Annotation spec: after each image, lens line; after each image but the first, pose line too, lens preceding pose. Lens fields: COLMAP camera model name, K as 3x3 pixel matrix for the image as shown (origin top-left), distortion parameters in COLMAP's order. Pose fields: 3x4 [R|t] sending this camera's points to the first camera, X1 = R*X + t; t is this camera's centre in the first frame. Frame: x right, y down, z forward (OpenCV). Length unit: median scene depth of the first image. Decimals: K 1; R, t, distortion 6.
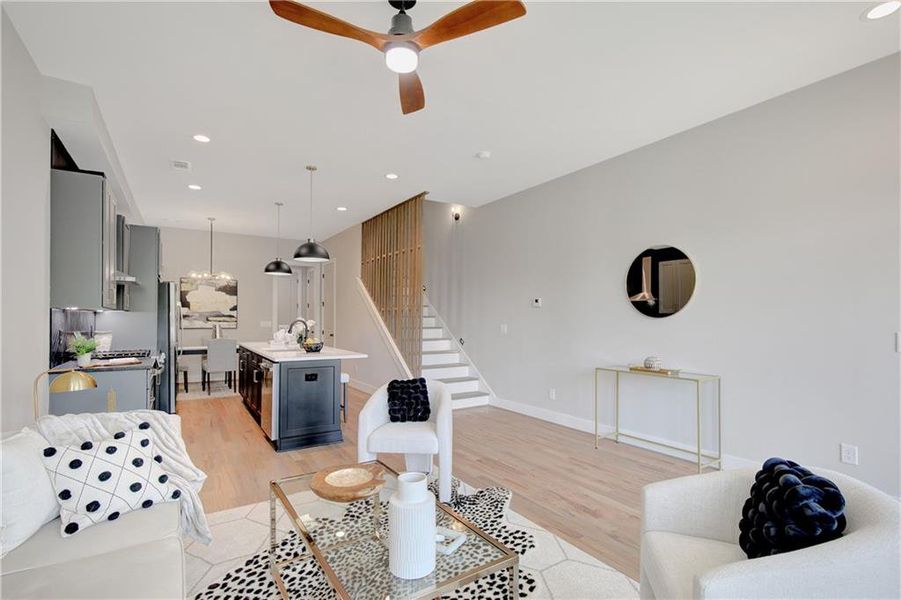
lens RADIAL K [[422.3, 0, 448.5], [0, 422.3, 317.5], [0, 0, 1]] dist [0.003174, -0.001503]
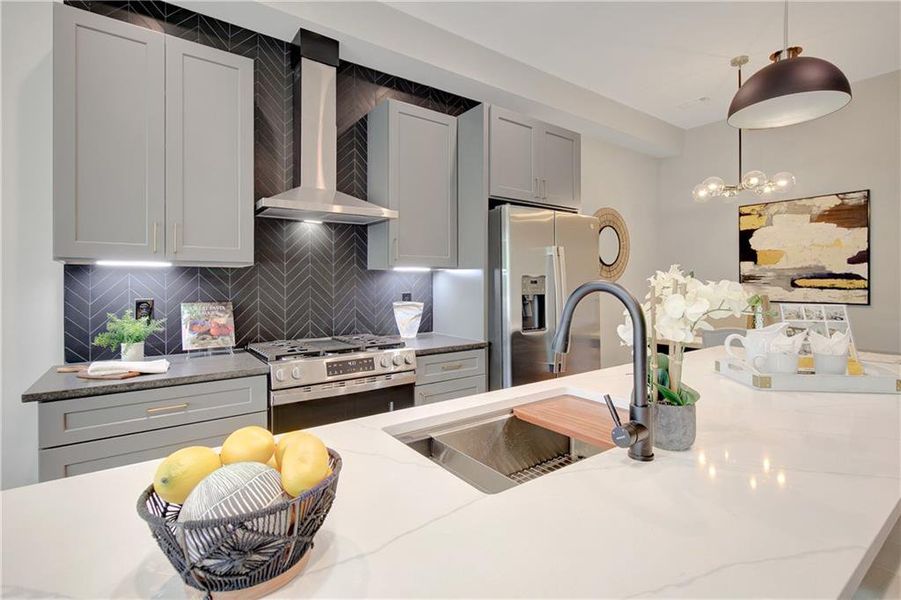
lens RADIAL K [[422.3, 0, 456.5], [0, 422.3, 283.1], [0, 0, 1]] dist [0.003174, -0.001503]
pose [[0.061312, -0.004398, -0.998109, -0.126317], [0.004202, 0.999983, -0.004148, 0.004340], [0.998110, -0.003939, 0.061329, 0.652665]]
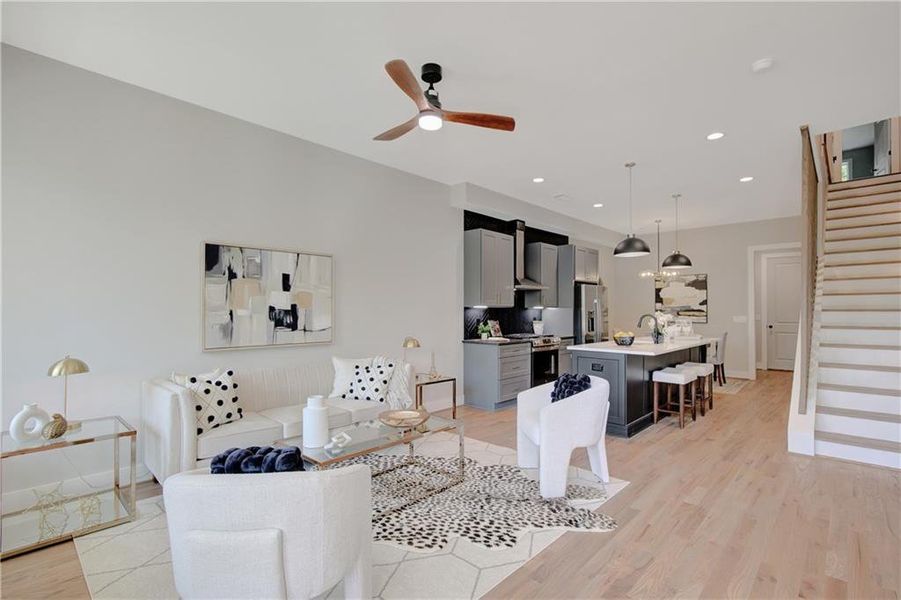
lens RADIAL K [[422.3, 0, 448.6], [0, 422.3, 307.2], [0, 0, 1]] dist [0.003174, -0.001503]
pose [[0.236979, -0.013172, -0.971426, 0.355168], [0.000918, 0.999911, -0.013335, 0.001462], [0.971514, 0.002268, 0.236970, 0.213318]]
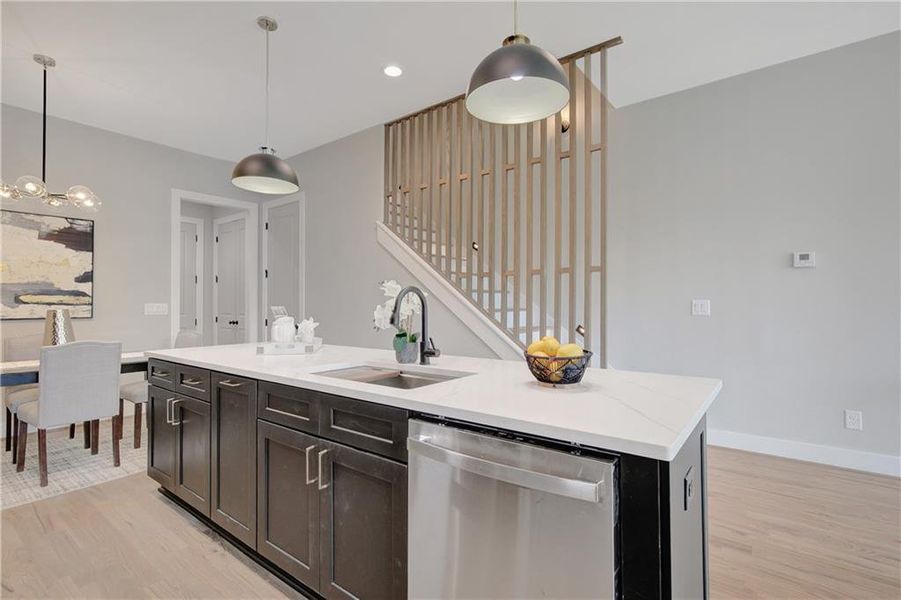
lens RADIAL K [[422.3, 0, 452.9], [0, 422.3, 297.3], [0, 0, 1]] dist [0.003174, -0.001503]
pose [[0.941037, -0.005158, 0.338265, -0.312352], [0.009446, 0.999895, -0.011031, 0.012276], [-0.338173, 0.013576, 0.940986, 0.453099]]
